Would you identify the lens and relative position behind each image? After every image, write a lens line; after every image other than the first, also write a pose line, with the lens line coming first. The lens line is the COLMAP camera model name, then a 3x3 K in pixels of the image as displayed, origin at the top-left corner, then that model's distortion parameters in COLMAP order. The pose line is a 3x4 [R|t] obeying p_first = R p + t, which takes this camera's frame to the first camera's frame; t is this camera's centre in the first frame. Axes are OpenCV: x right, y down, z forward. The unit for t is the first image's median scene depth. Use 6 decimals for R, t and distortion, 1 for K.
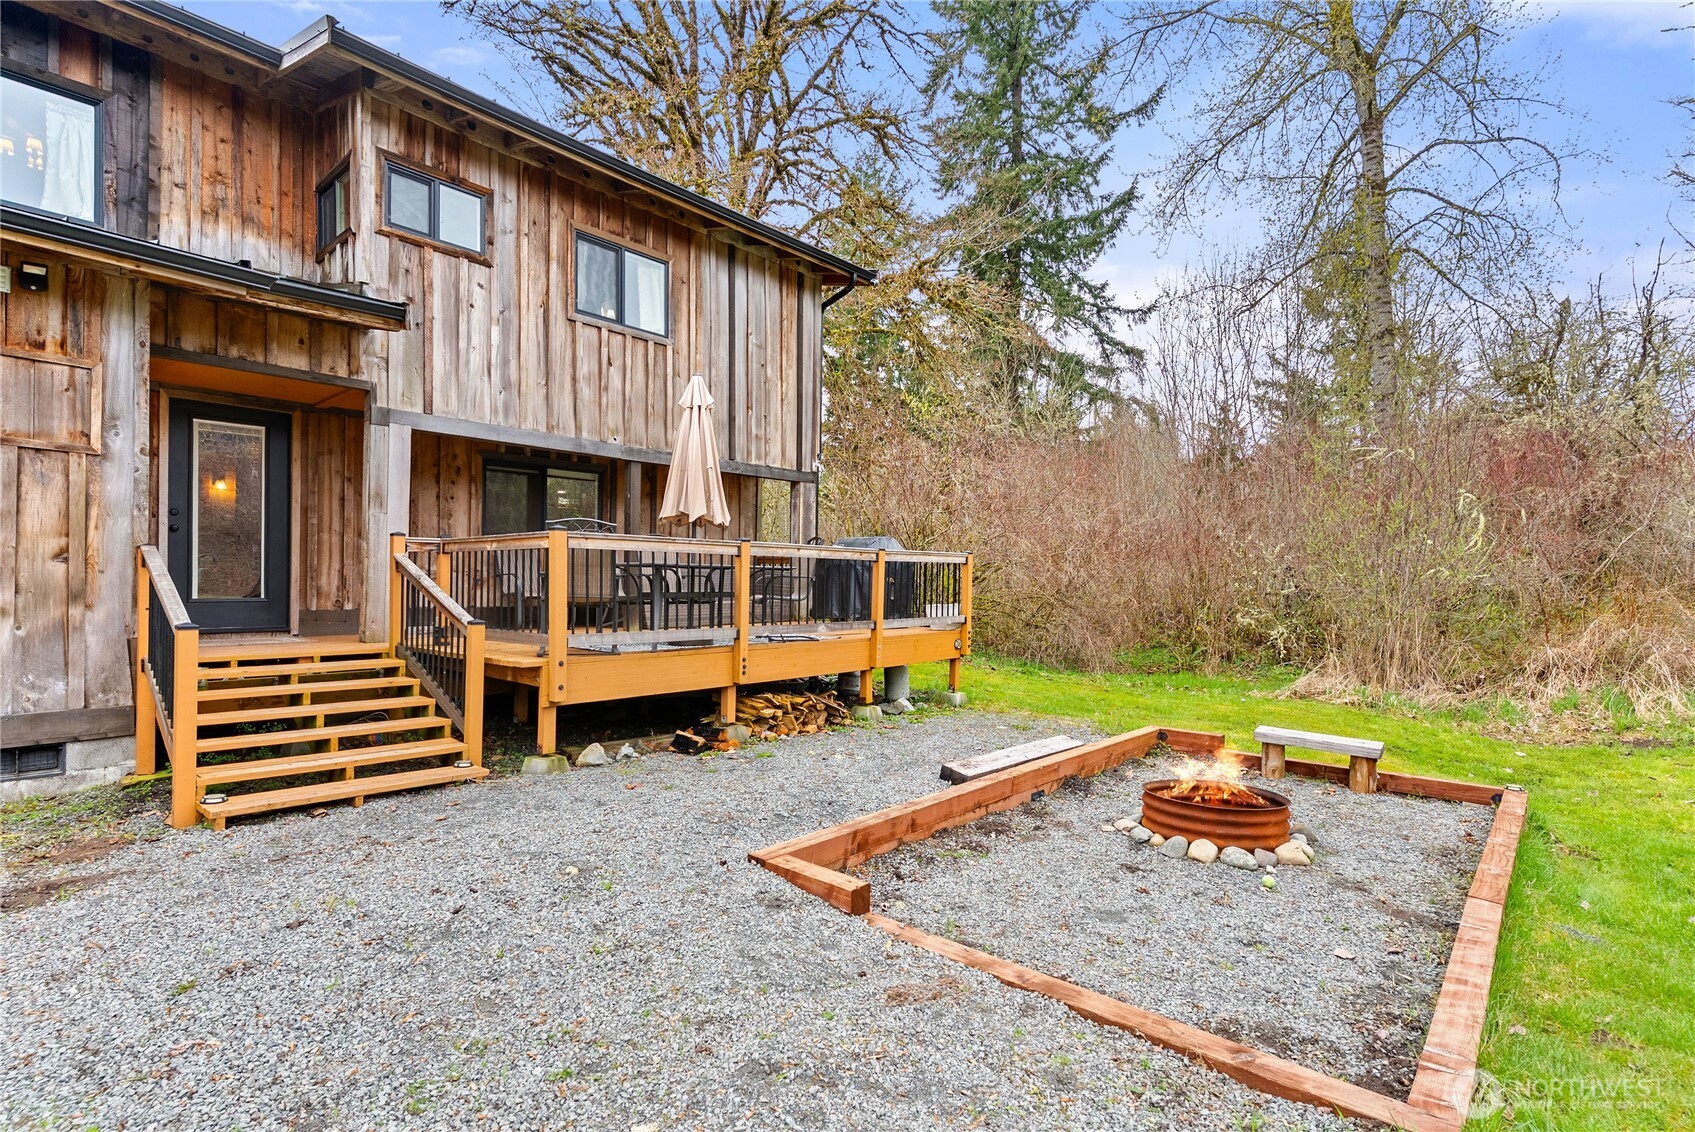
lens RADIAL K [[828.1, 0, 843.5], [0, 828.1, 572.6], [0, 0, 1]] dist [0.001970, 0.000539]
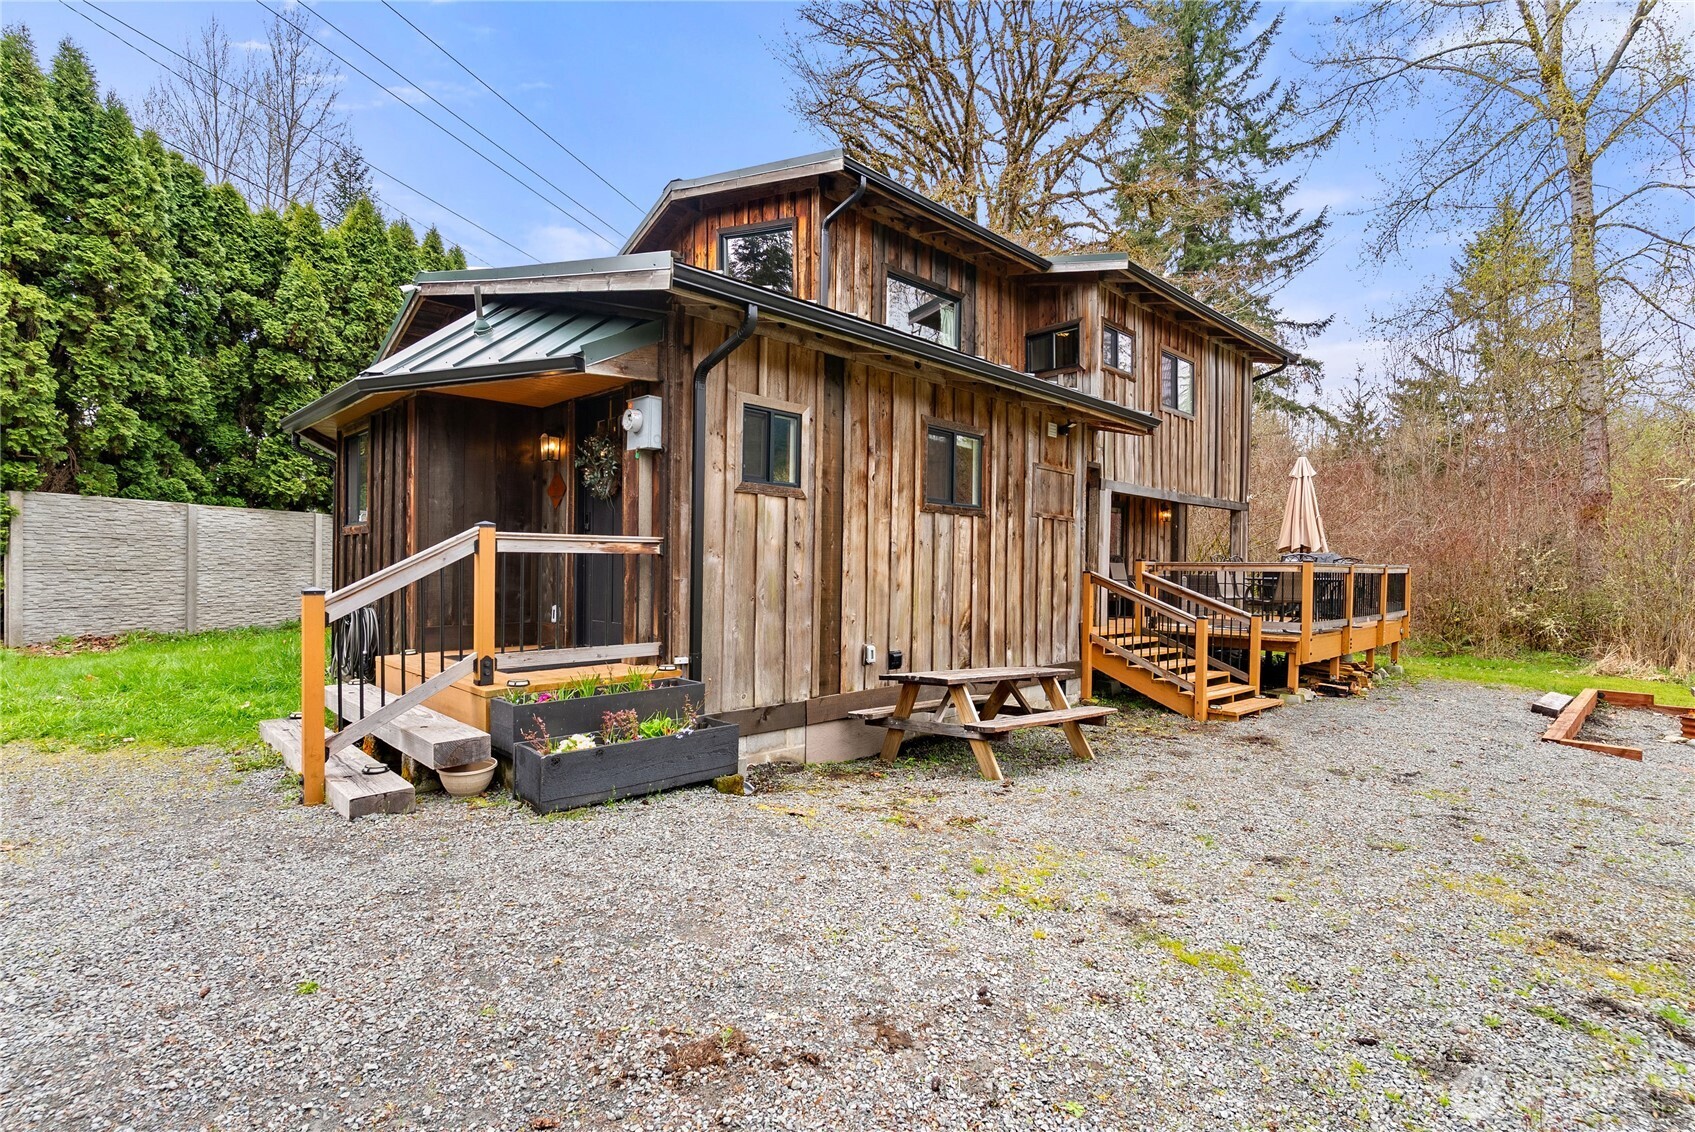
lens RADIAL K [[810.7, 0, 850.5], [0, 810.7, 556.2], [0, 0, 1]] dist [0.002774, -0.000472]
pose [[0.996889, 0.002714, -0.078765, -0.252090], [-0.003005, 0.999989, -0.003576, -0.012653], [0.078755, 0.003802, 0.996887, -0.160758]]
